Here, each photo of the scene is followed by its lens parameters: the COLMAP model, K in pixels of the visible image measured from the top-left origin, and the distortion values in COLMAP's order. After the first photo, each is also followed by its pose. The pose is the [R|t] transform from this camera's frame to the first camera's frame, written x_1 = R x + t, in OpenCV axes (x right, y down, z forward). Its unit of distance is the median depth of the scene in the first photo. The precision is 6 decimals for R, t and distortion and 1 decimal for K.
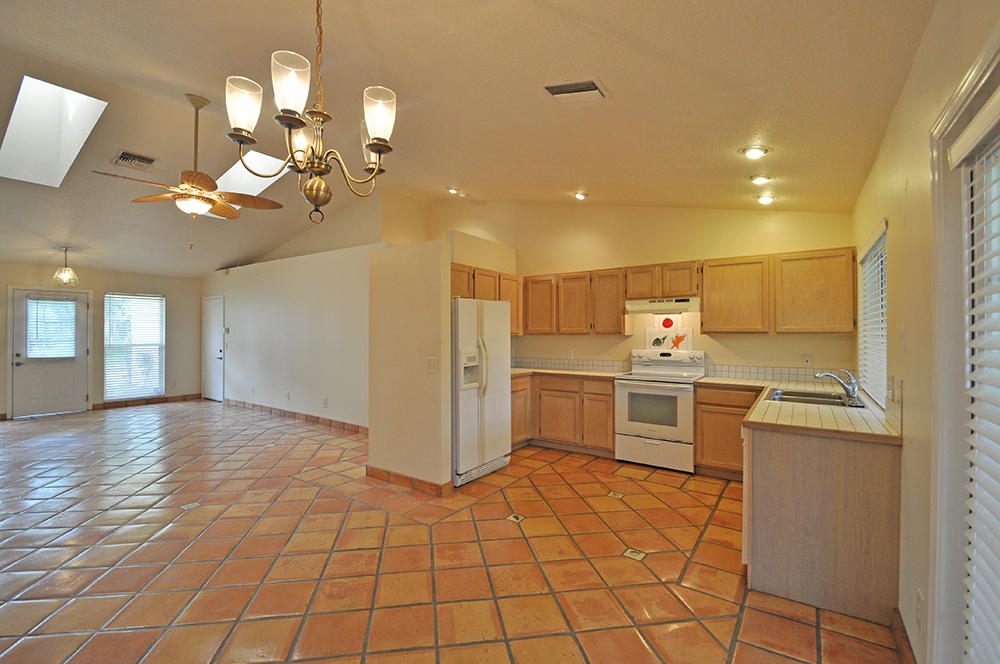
lens RADIAL K [[436.2, 0, 486.9], [0, 436.2, 330.9], [0, 0, 1]] dist [0.016702, -0.014508]
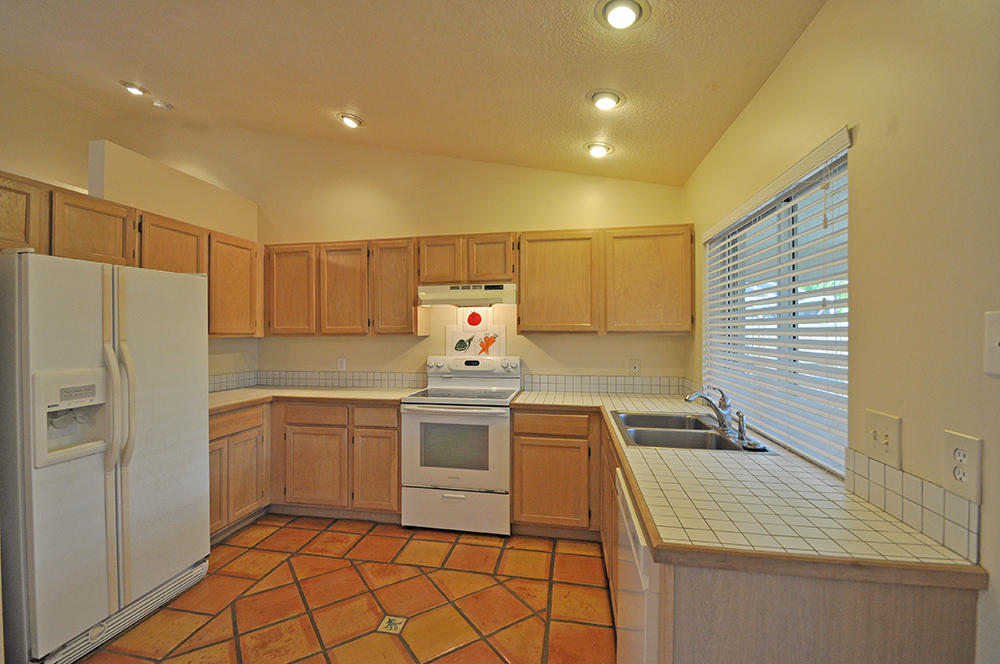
lens RADIAL K [[436.2, 0, 486.9], [0, 436.2, 330.9], [0, 0, 1]] dist [0.016702, -0.014508]
pose [[0.907822, -0.000730, 0.419354, 0.137579], [0.000098, 0.999999, 0.001528, 0.000597], [-0.419355, -0.001346, 0.907821, 0.357967]]
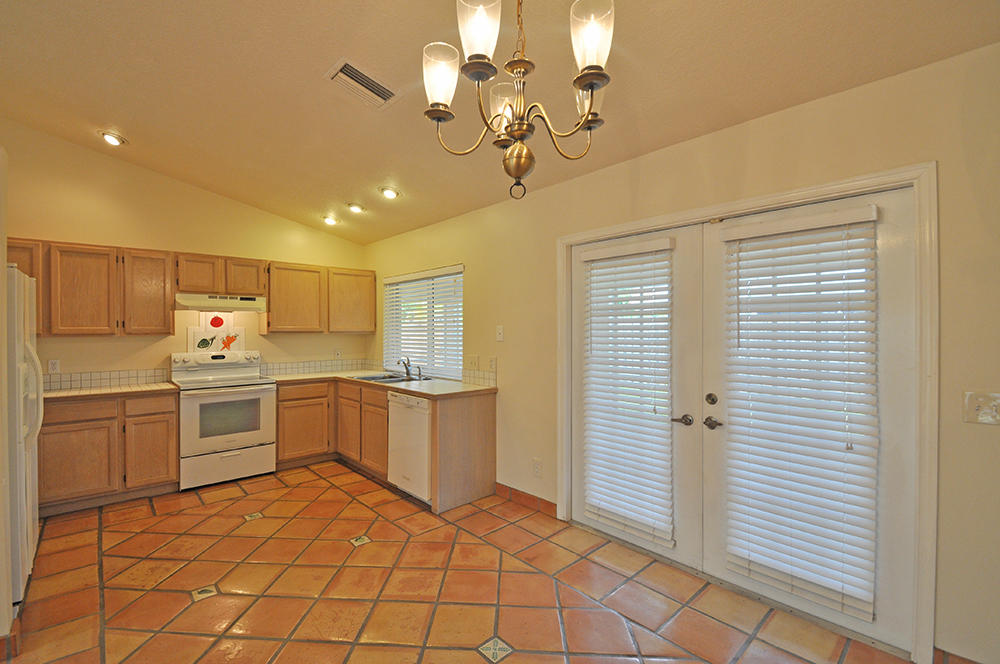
lens RADIAL K [[436.2, 0, 486.9], [0, 436.2, 330.9], [0, 0, 1]] dist [0.016702, -0.014508]
pose [[0.214735, 0.000558, 0.976672, -0.378856], [0.000776, 0.999999, -0.000742, 0.001824], [-0.976672, 0.000917, 0.214735, 0.282583]]
